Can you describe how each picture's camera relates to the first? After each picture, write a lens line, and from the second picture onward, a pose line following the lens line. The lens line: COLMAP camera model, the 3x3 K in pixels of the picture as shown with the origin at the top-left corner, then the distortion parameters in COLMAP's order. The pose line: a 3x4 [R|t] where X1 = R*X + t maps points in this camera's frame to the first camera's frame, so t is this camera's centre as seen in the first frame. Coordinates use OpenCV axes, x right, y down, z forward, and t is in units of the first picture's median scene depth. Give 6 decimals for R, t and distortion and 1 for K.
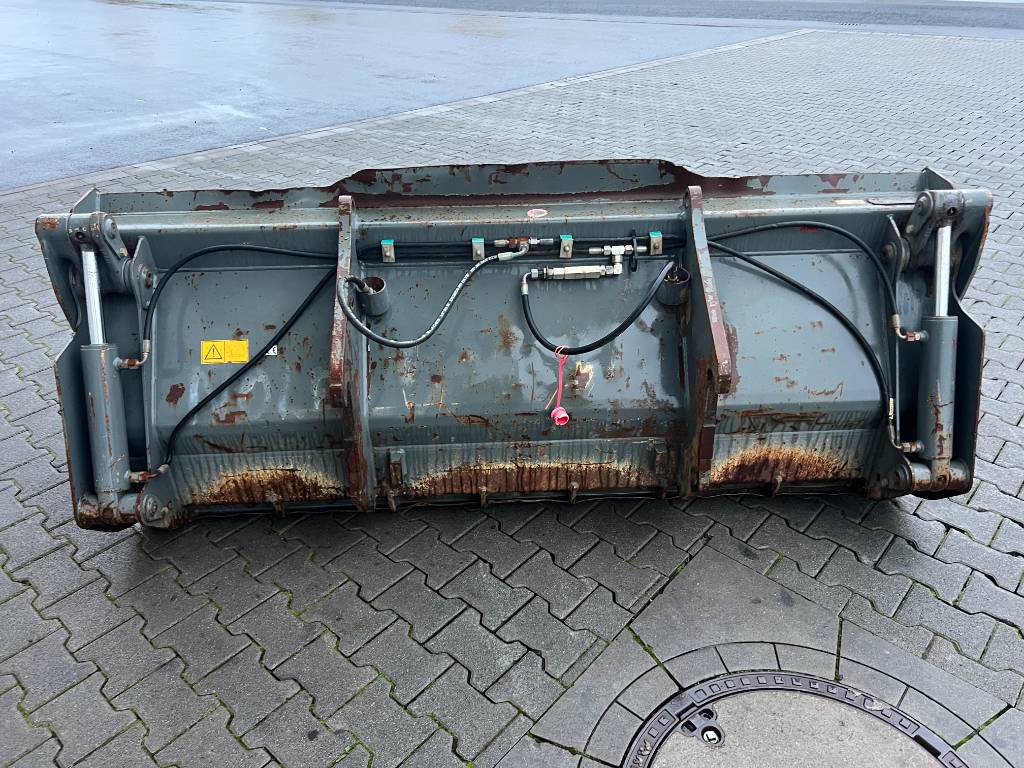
lens RADIAL K [[767.9, 0, 518.6], [0, 767.9, 379.5], [0, 0, 1]] dist [0.069484, -0.080765]
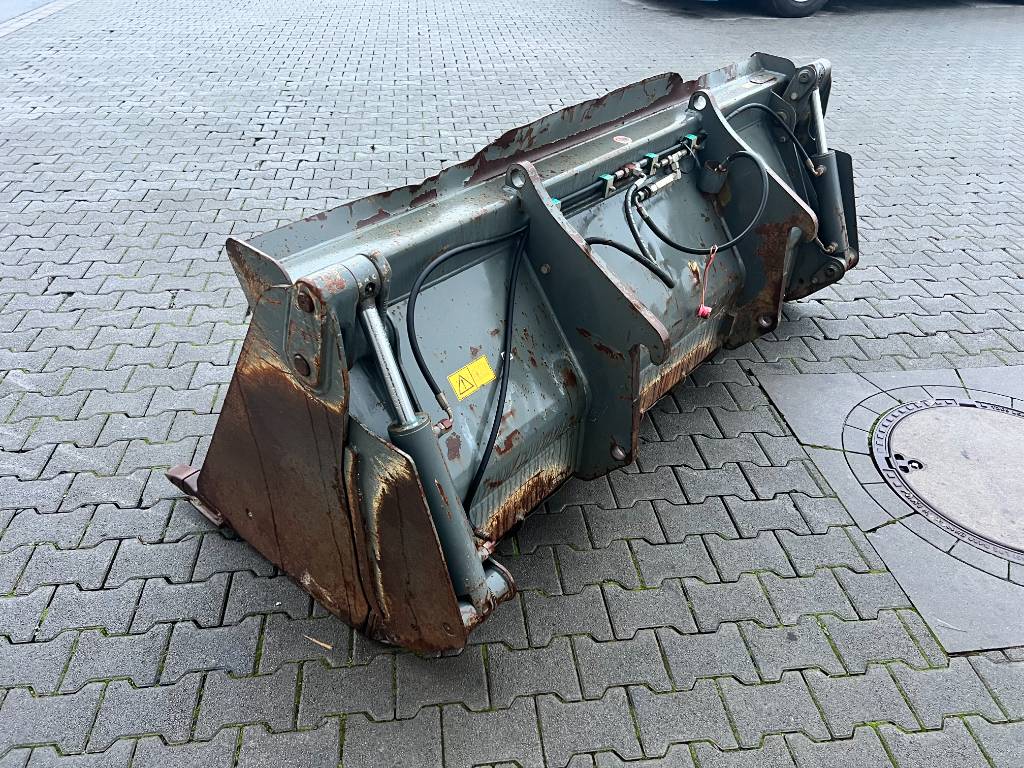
lens RADIAL K [[766.3, 0, 516.8], [0, 766.3, 383.0], [0, 0, 1]] dist [0.047154, -0.060275]
pose [[0.657892, -0.400045, 0.638077, -0.882619], [0.348051, 0.912851, 0.213456, -0.191193], [-0.667861, 0.081652, 0.739794, 0.356192]]
